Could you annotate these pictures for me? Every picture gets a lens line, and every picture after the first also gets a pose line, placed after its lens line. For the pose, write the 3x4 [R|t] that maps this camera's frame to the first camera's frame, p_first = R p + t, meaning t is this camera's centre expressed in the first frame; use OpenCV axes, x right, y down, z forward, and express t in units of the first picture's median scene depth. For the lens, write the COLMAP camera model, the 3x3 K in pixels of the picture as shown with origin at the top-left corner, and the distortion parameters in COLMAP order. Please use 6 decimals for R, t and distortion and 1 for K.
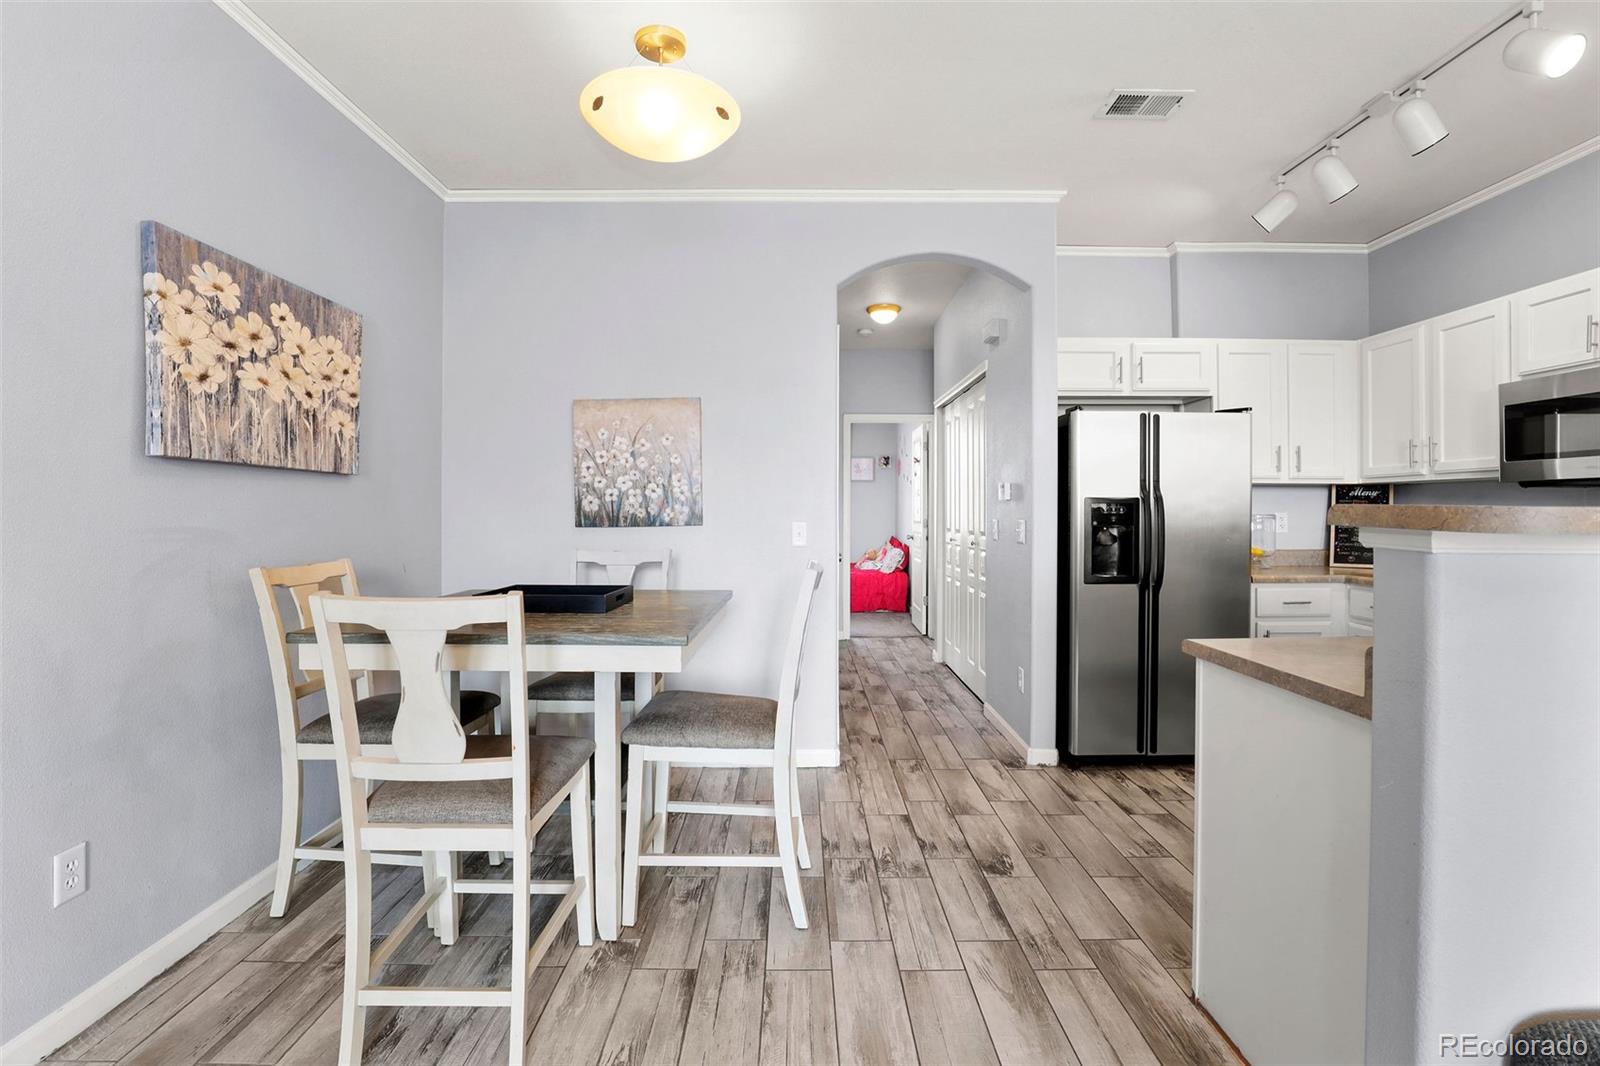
lens RADIAL K [[730.4, 0, 805.3], [0, 730.4, 512.5], [0, 0, 1]] dist [-0.041920, 0.006346]
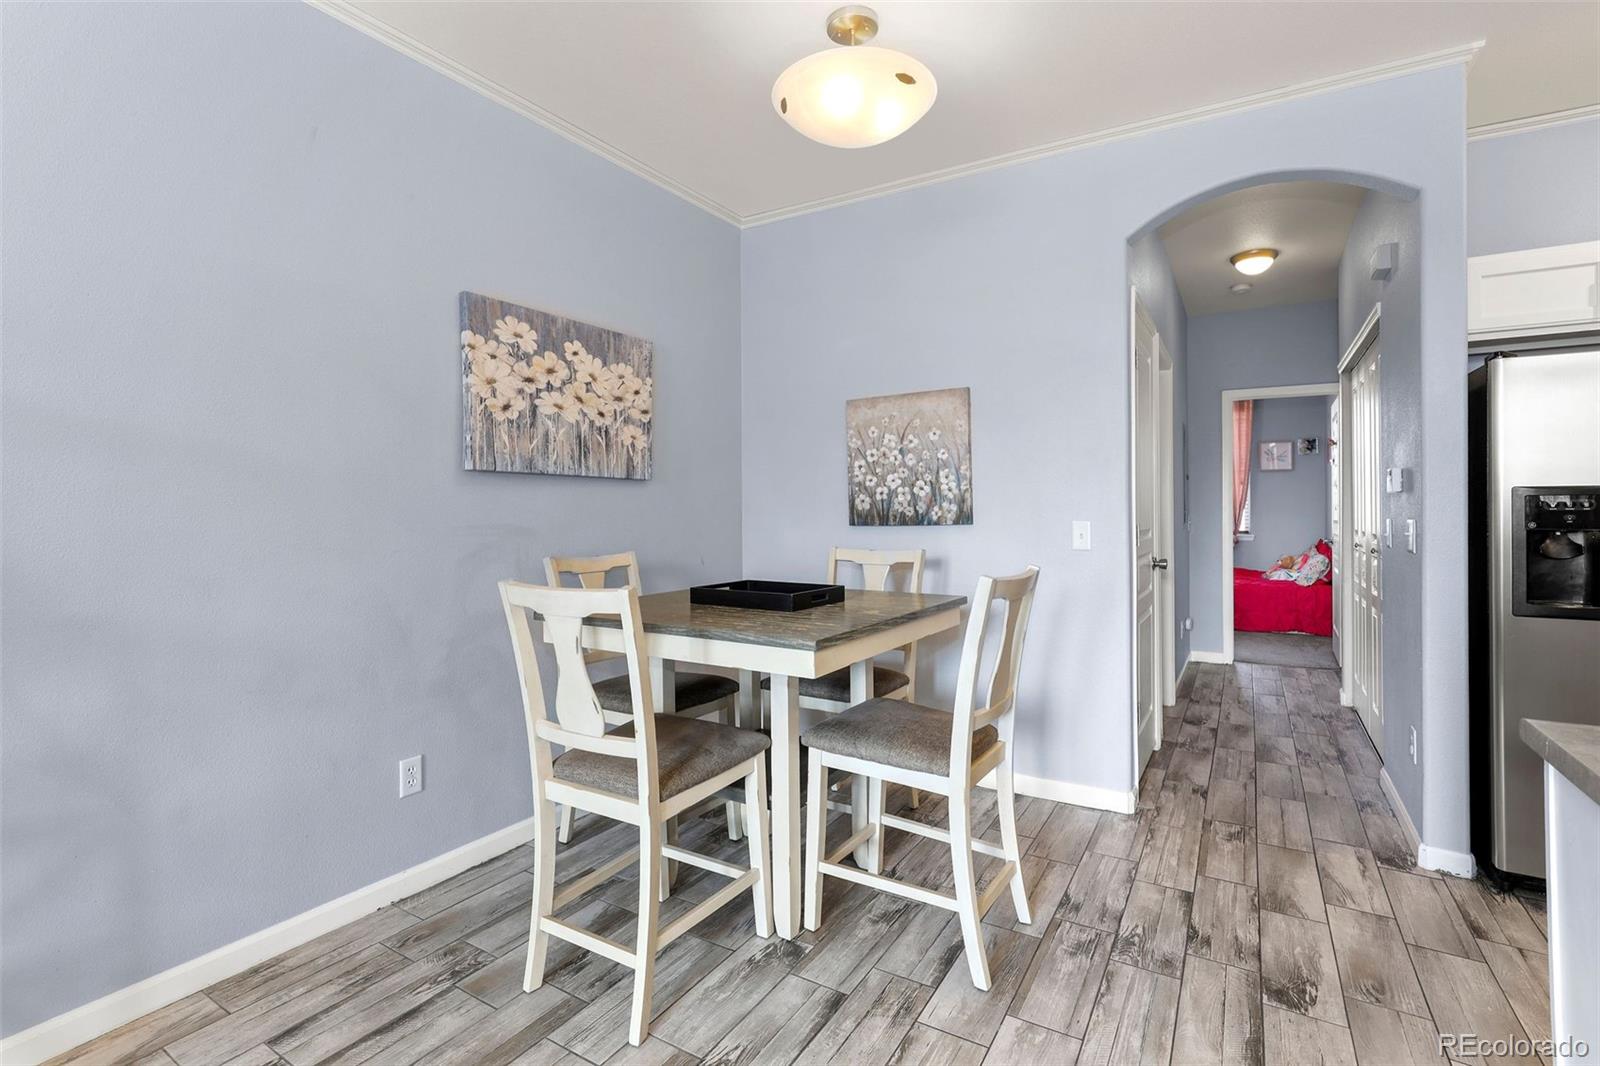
lens RADIAL K [[743.8, 0, 801.6], [0, 743.8, 511.4], [0, 0, 1]] dist [-0.041095, 0.014310]
pose [[0.848756, -0.002729, -0.528778, 0.242767], [0.003597, 0.999993, 0.000614, -0.001111], [0.528773, -0.002423, 0.848760, 0.119088]]
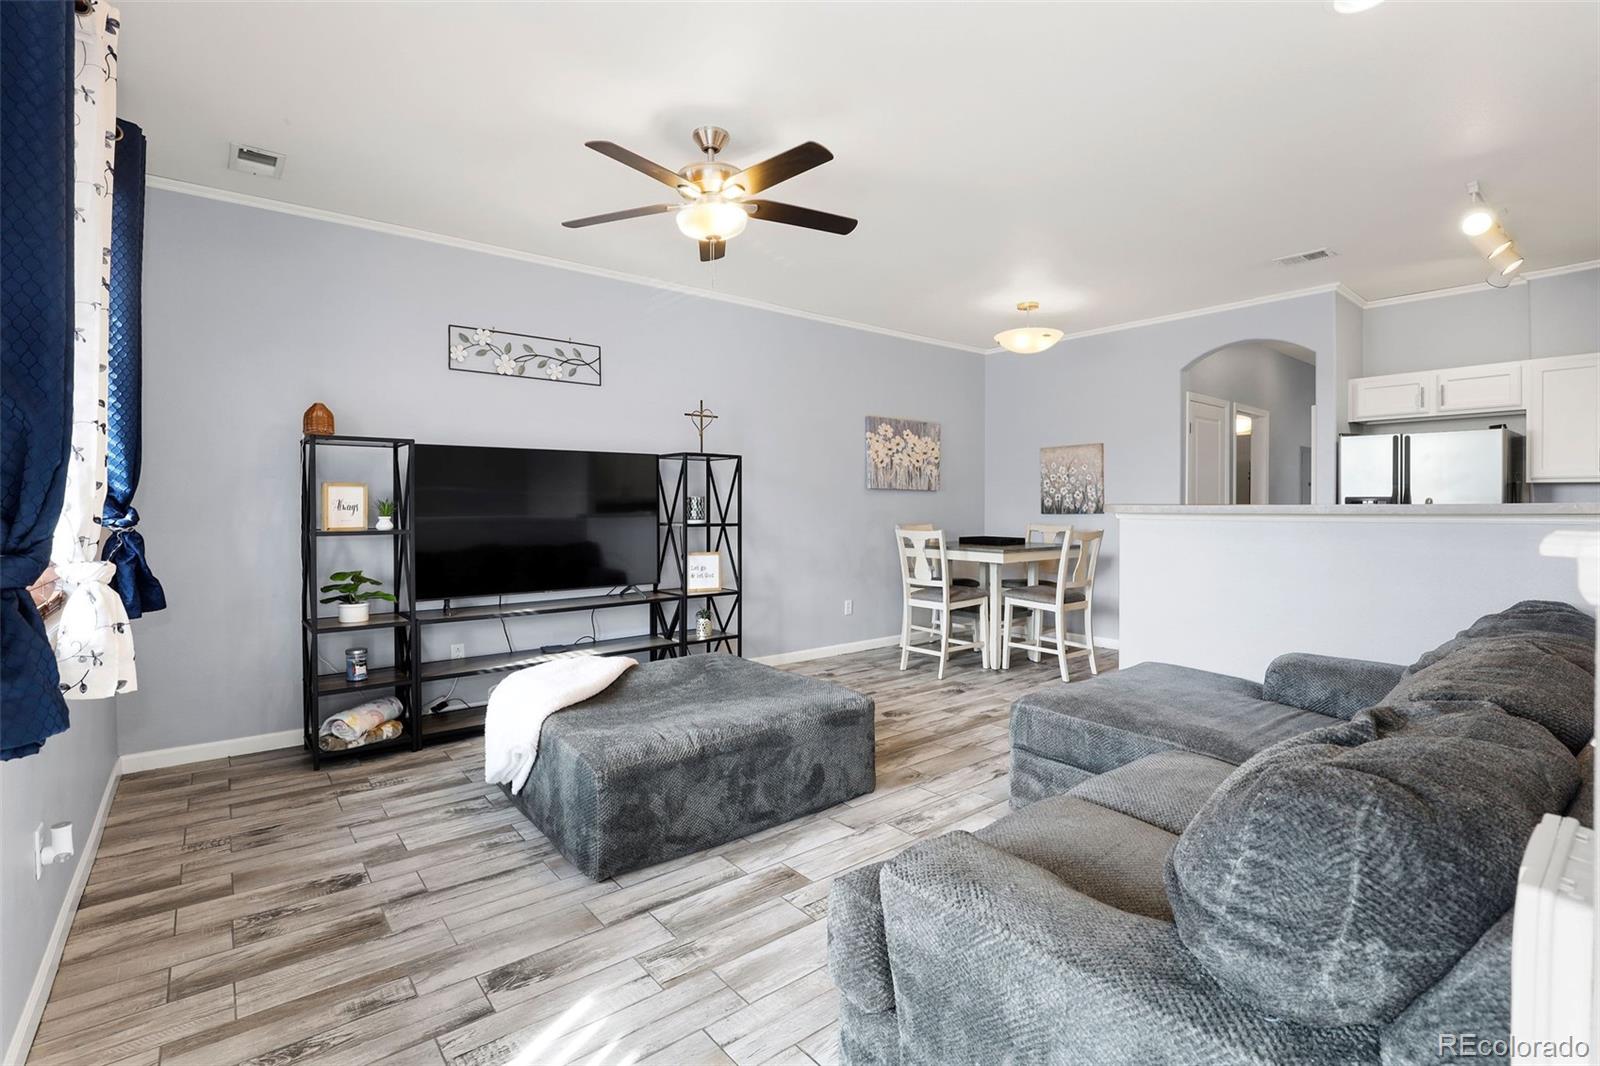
lens RADIAL K [[730.4, 0, 805.3], [0, 730.4, 512.5], [0, 0, 1]] dist [-0.041920, 0.006346]
pose [[0.623513, 0.011932, -0.781722, 1.120056], [-0.004578, 0.999922, 0.011611, -0.004481], [0.781800, -0.003661, 0.623519, -0.972395]]
